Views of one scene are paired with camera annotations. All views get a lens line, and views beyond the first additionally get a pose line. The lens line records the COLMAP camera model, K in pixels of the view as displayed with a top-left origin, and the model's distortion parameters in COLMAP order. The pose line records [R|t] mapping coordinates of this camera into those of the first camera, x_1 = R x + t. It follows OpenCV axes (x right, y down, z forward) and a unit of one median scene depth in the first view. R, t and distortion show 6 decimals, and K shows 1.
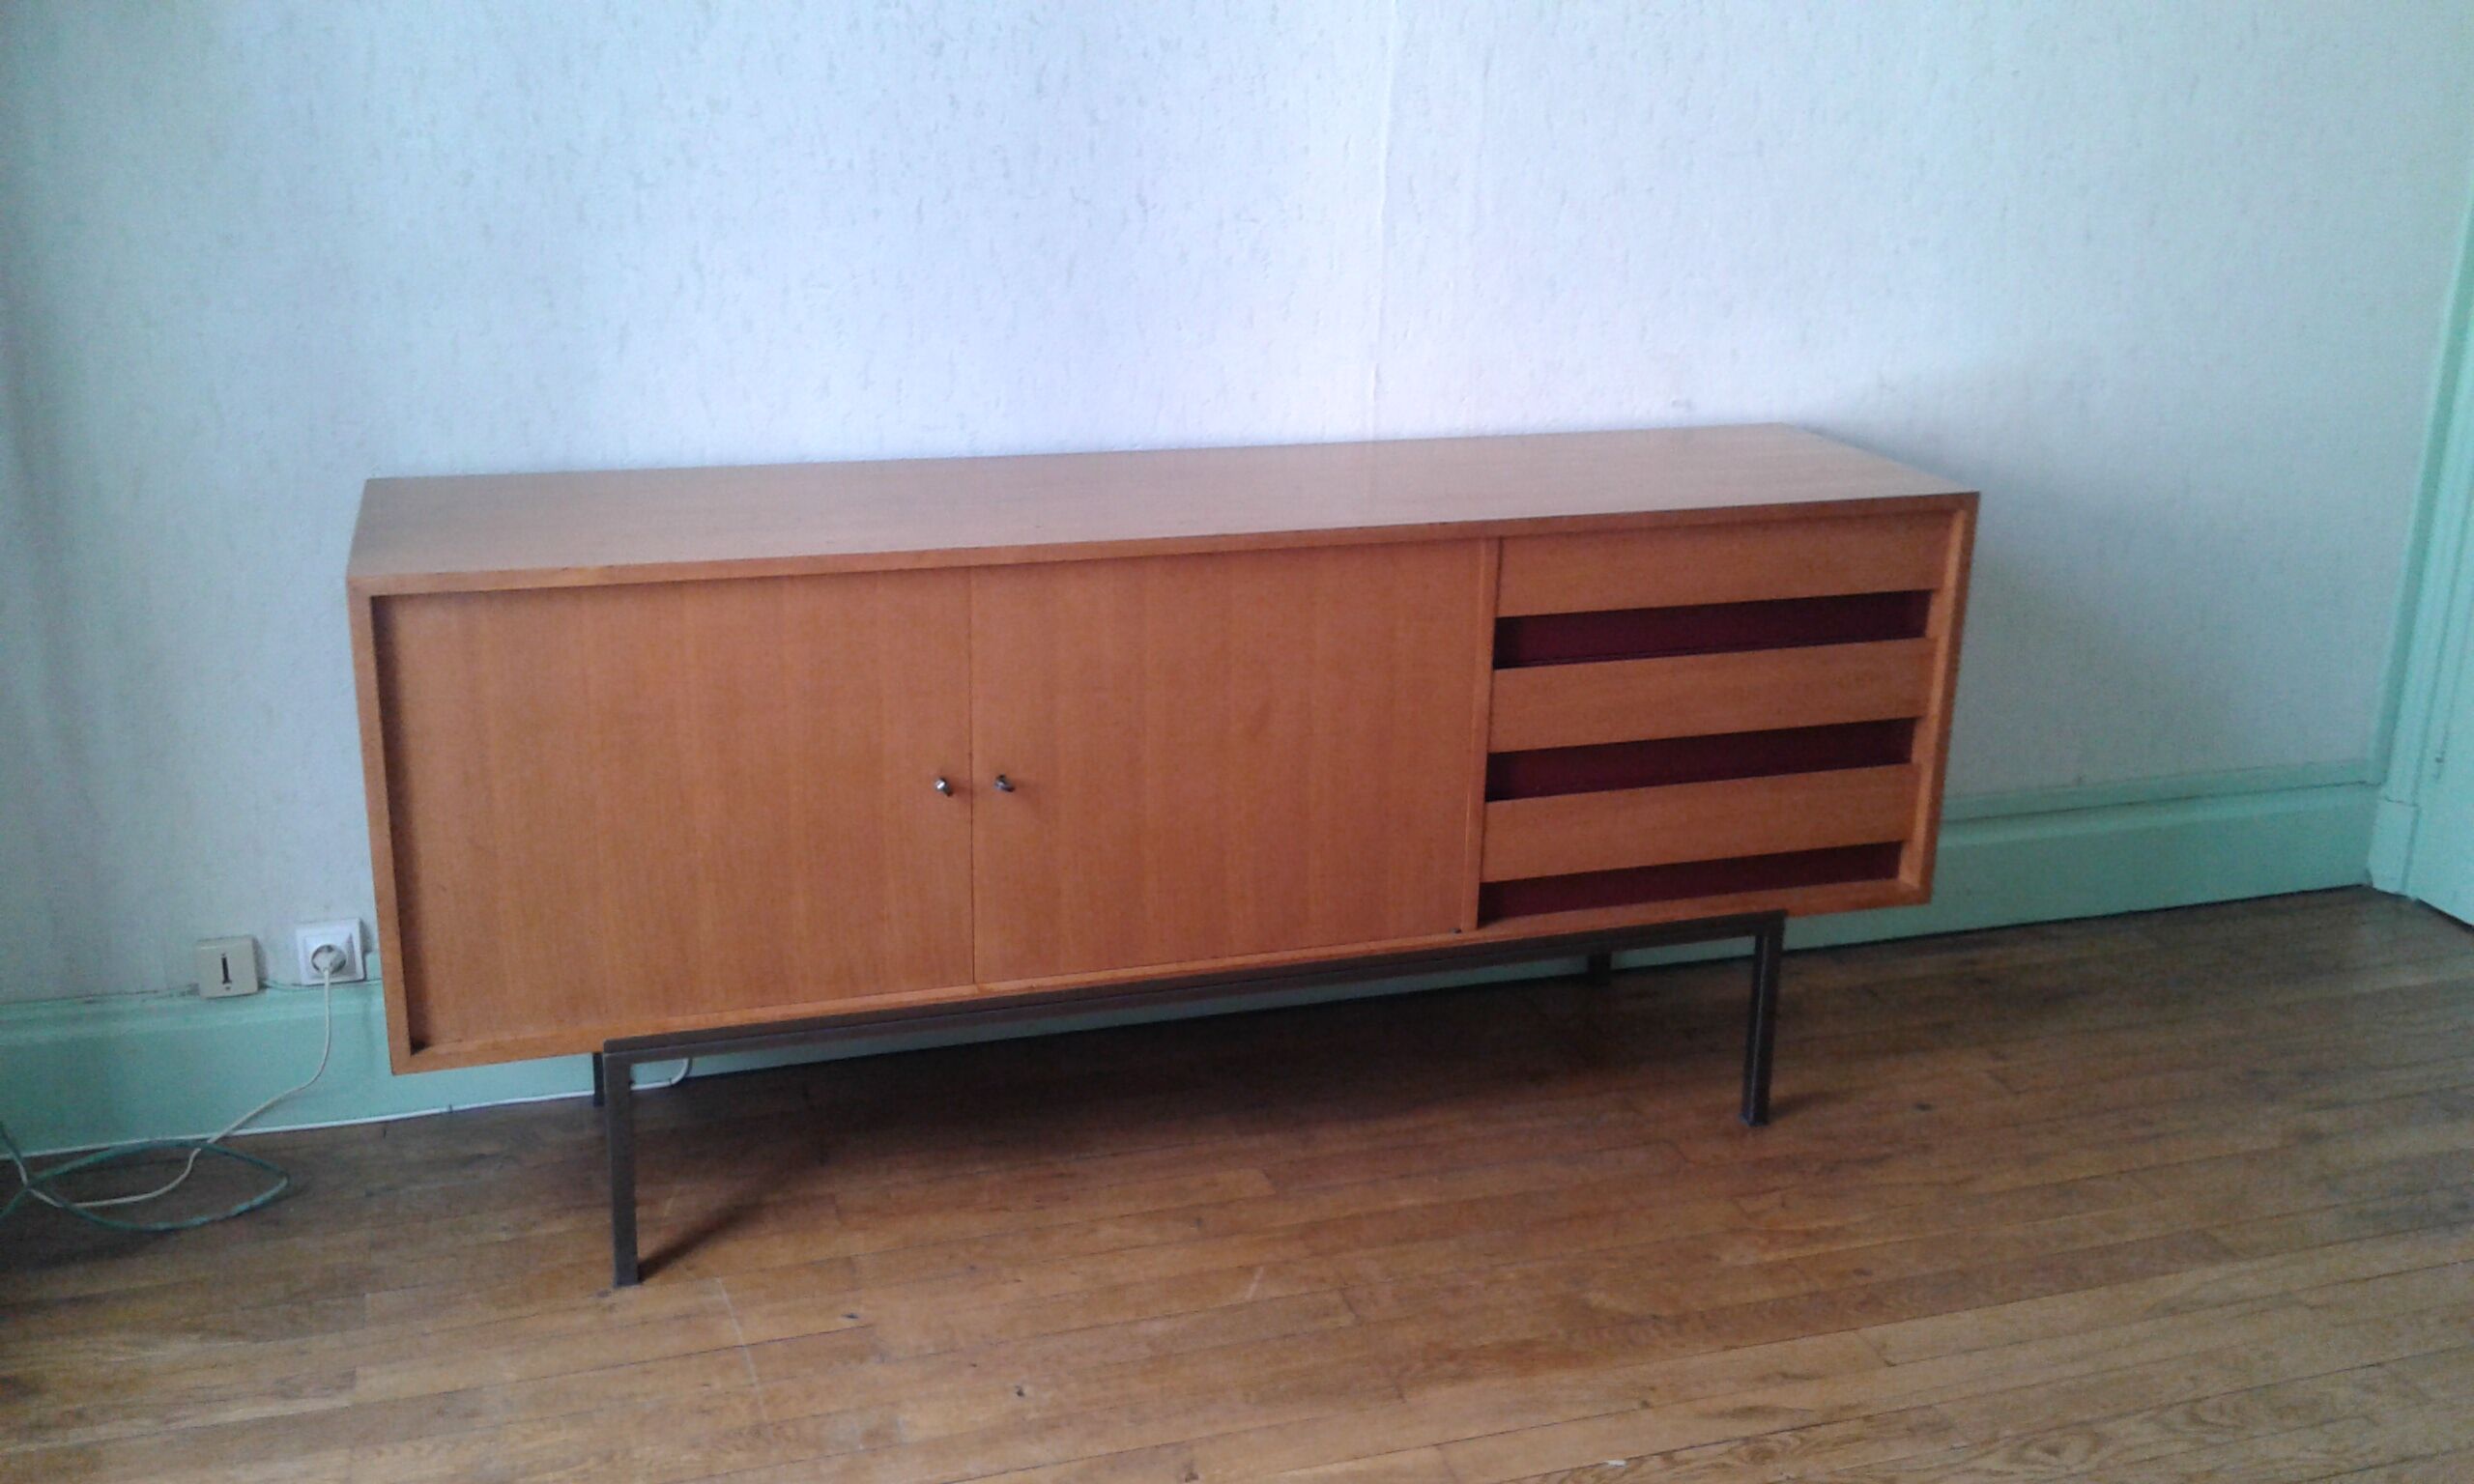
lens RADIAL K [[2289.7, 0, 1220.8], [0, 2289.7, 667.0], [0, 0, 1]] dist [0.091508, -0.230425]
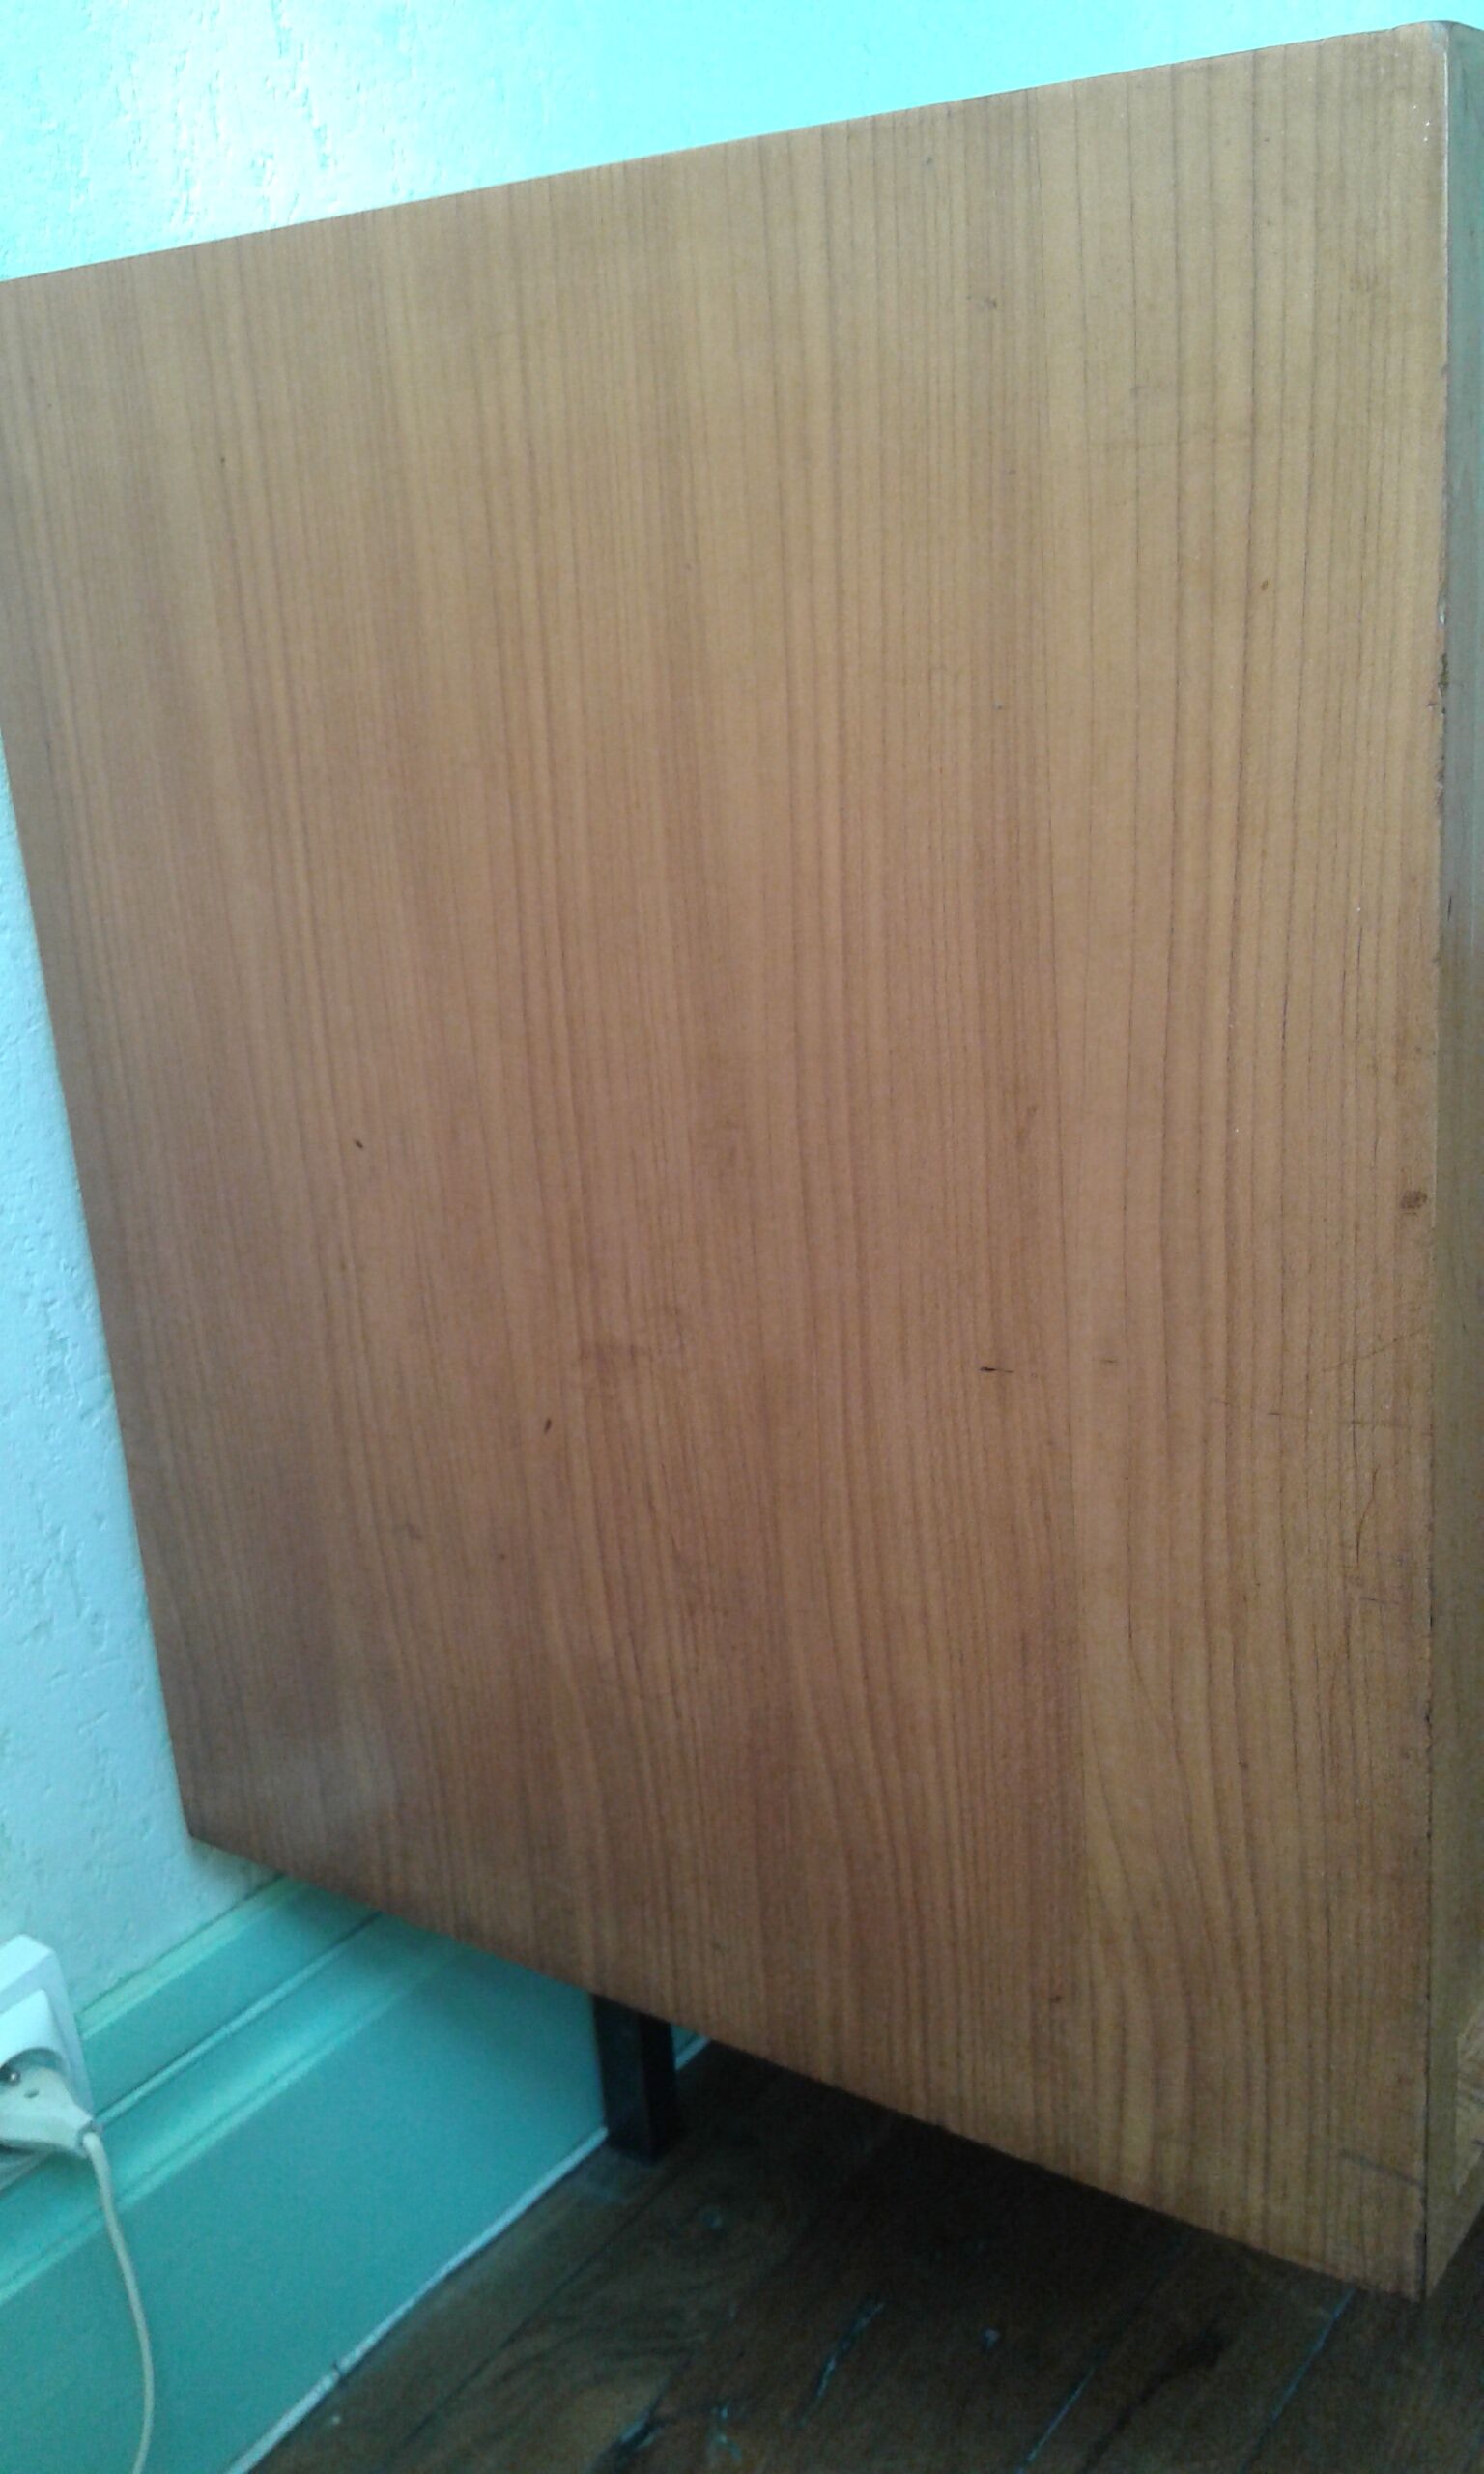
lens RADIAL K [[2289.7, 0, 786.0], [0, 2289.7, 1200.8], [0, 0, 1]] dist [0.091508, -0.230425]
pose [[0.788839, -0.243564, 0.564278, -0.472589], [0.253255, 0.965369, 0.062649, 0.026453], [-0.559995, 0.093486, 0.823205, 0.742442]]
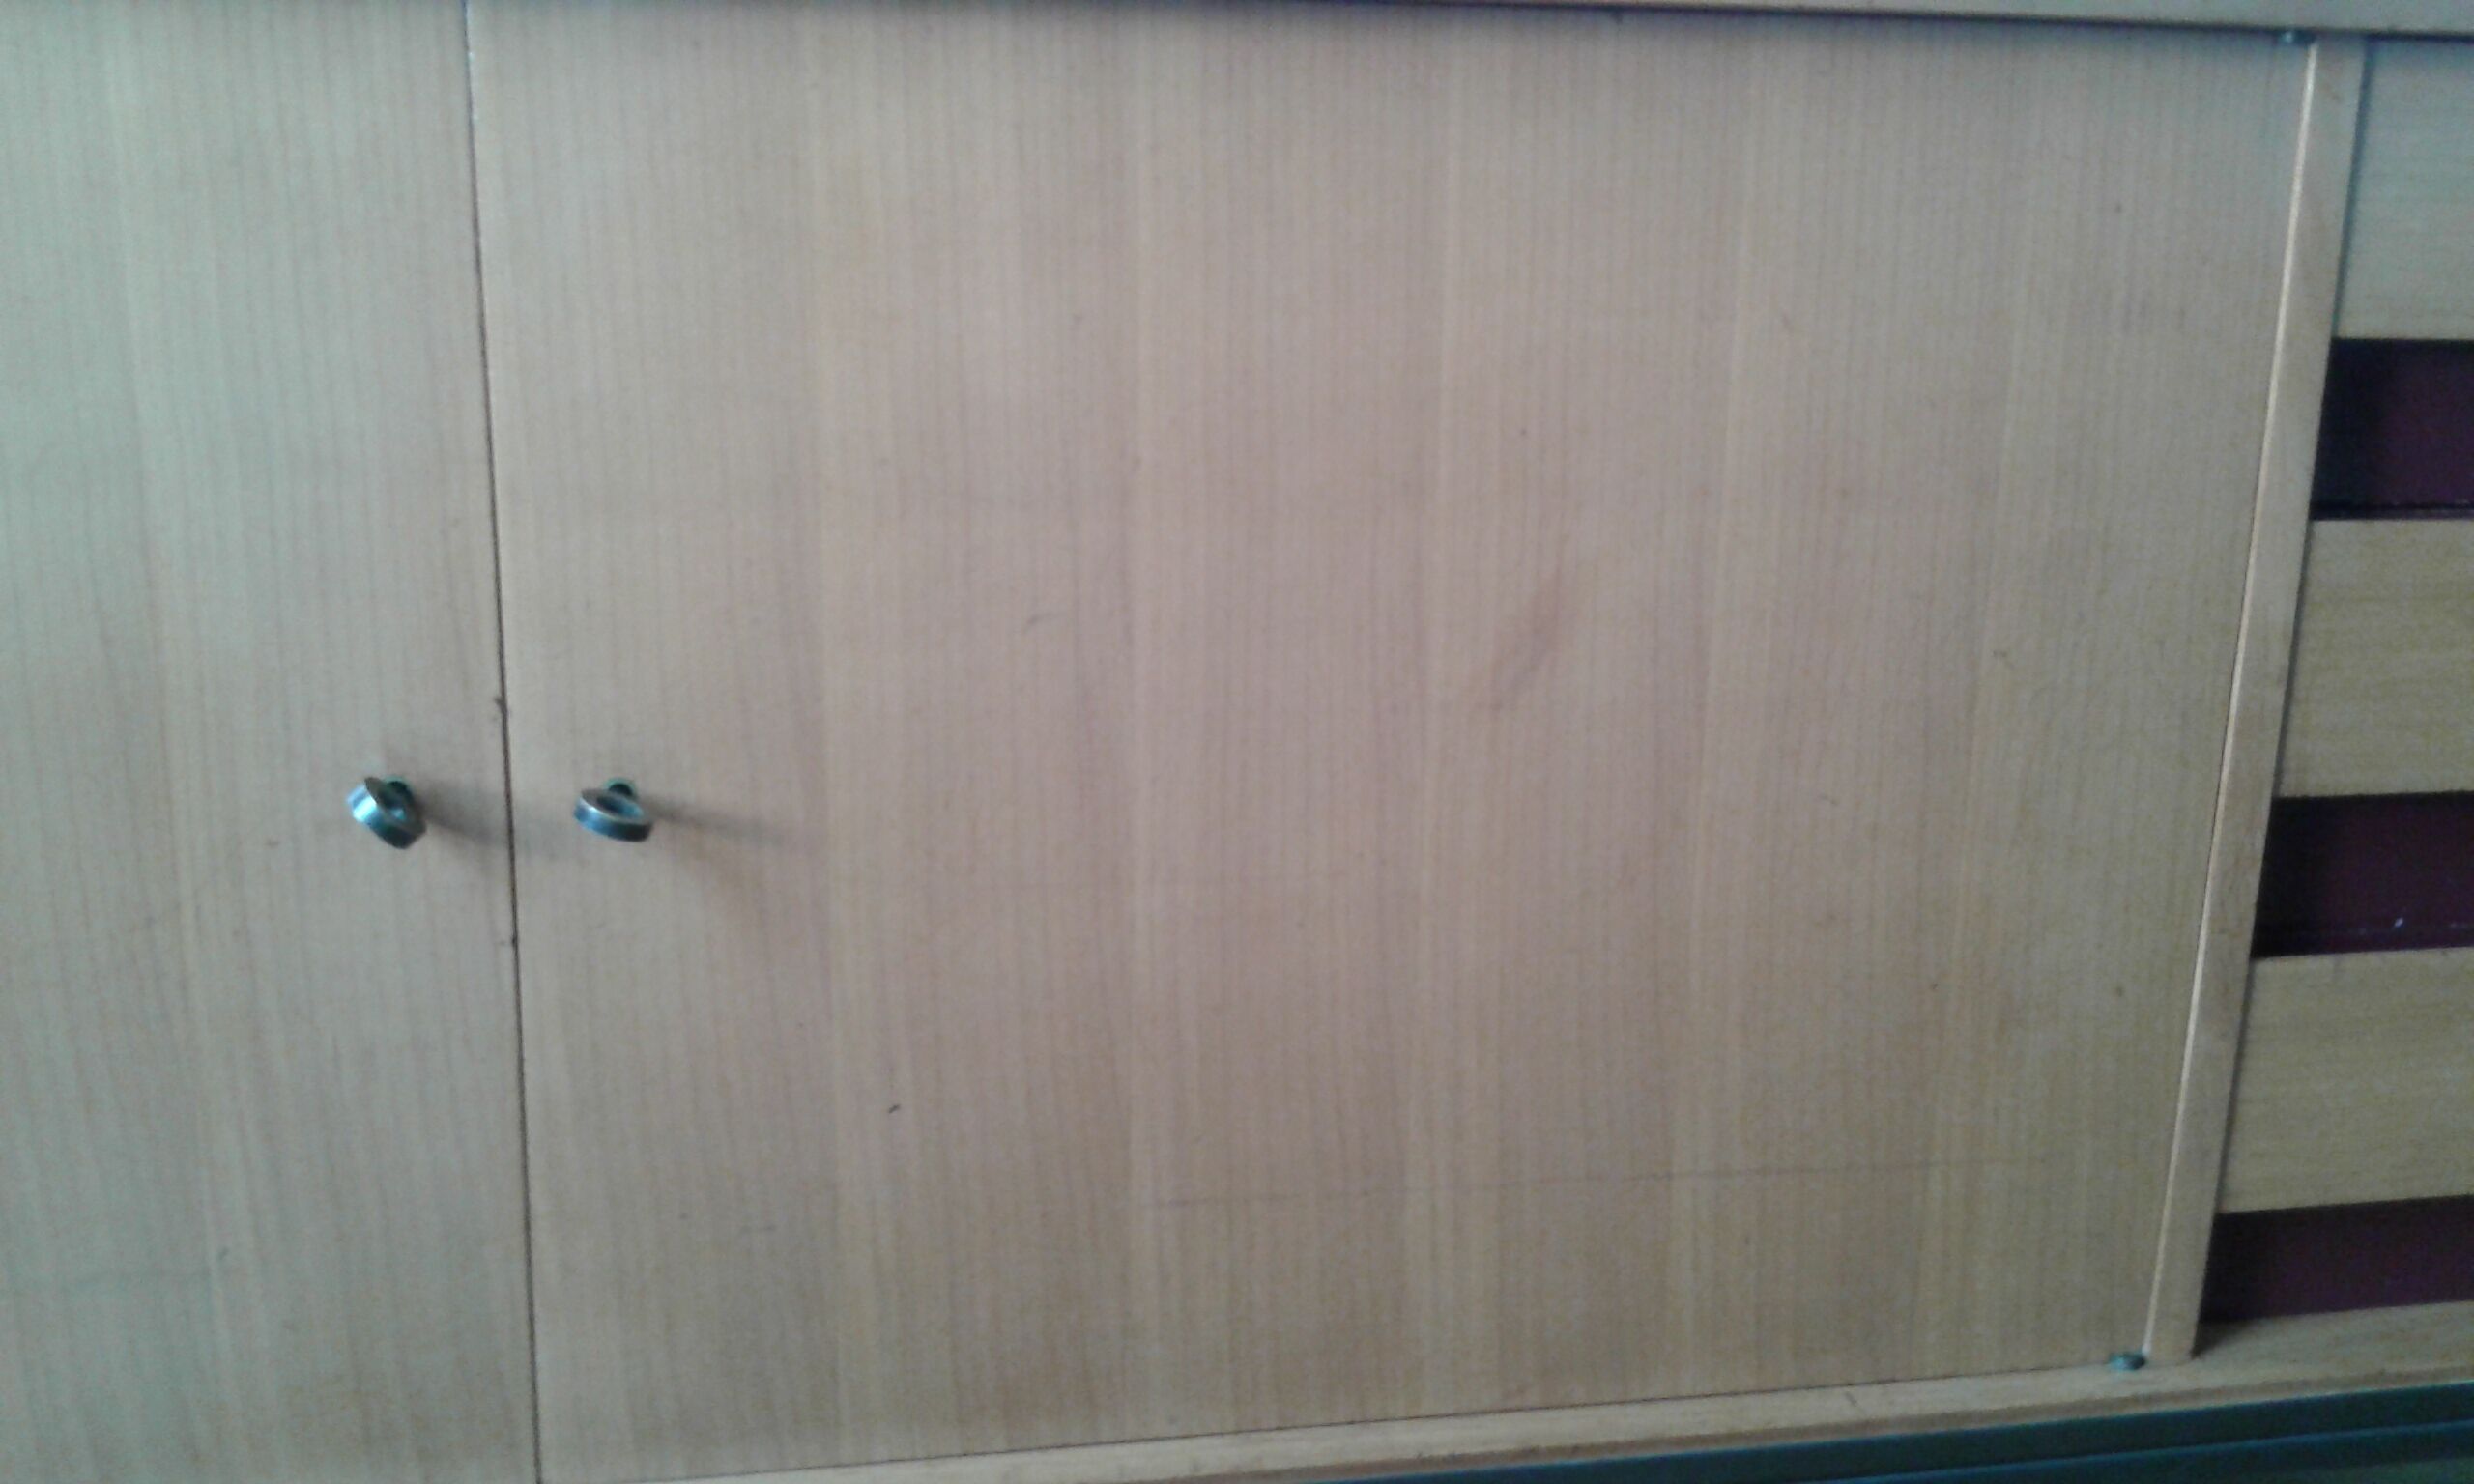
lens RADIAL K [[2289.7, 0, 1220.8], [0, 2289.7, 667.0], [0, 0, 1]] dist [0.091508, -0.230425]
pose [[0.993680, 0.031974, -0.107599, 0.009265], [-0.038762, 0.997348, -0.061599, 0.045353], [0.105344, 0.065381, 0.992284, 0.688009]]
